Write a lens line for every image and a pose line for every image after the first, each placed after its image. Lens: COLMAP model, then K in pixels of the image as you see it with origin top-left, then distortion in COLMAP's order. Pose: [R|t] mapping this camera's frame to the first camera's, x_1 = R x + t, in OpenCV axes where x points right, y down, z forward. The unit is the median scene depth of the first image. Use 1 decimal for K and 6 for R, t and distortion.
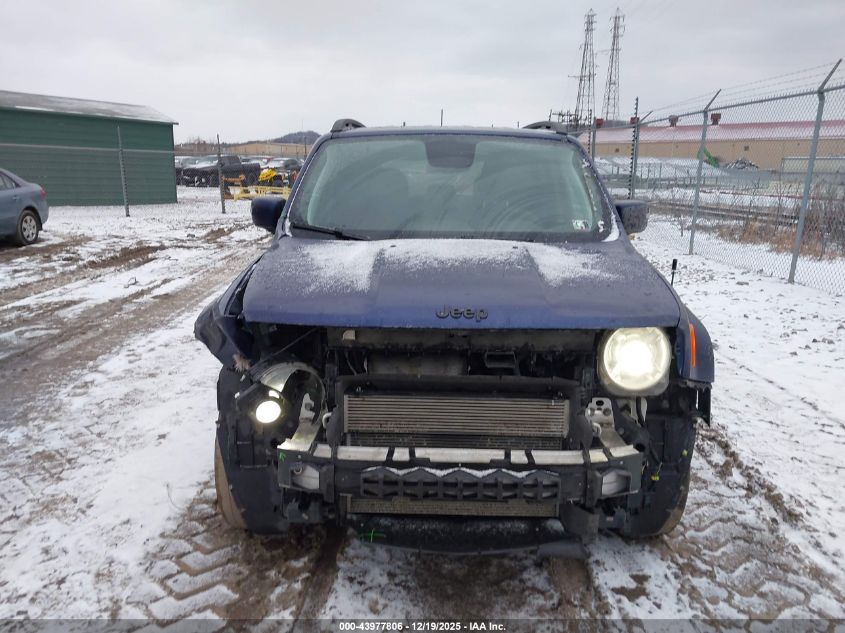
lens RADIAL K [[666.5, 0, 422.5], [0, 666.5, 316.5], [0, 0, 1]] dist [0.009314, 0.002578]
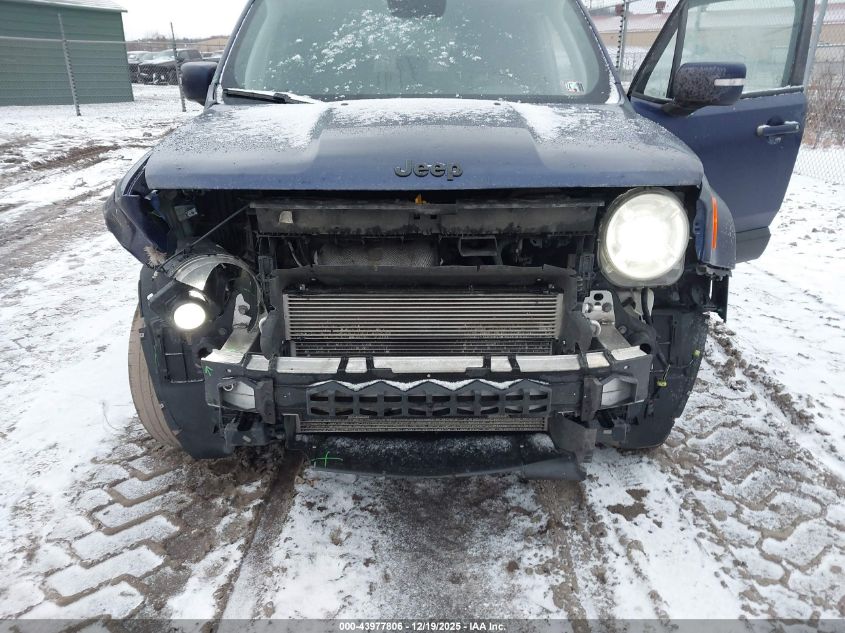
lens RADIAL K [[615.3, 0, 422.8], [0, 615.3, 300.7], [0, 0, 1]] dist [0.000088, -0.004254]
pose [[0.999581, -0.022999, 0.017571, 0.032353], [0.020885, 0.993461, 0.112247, 0.040801], [-0.020037, -0.111833, 0.993525, 0.227588]]
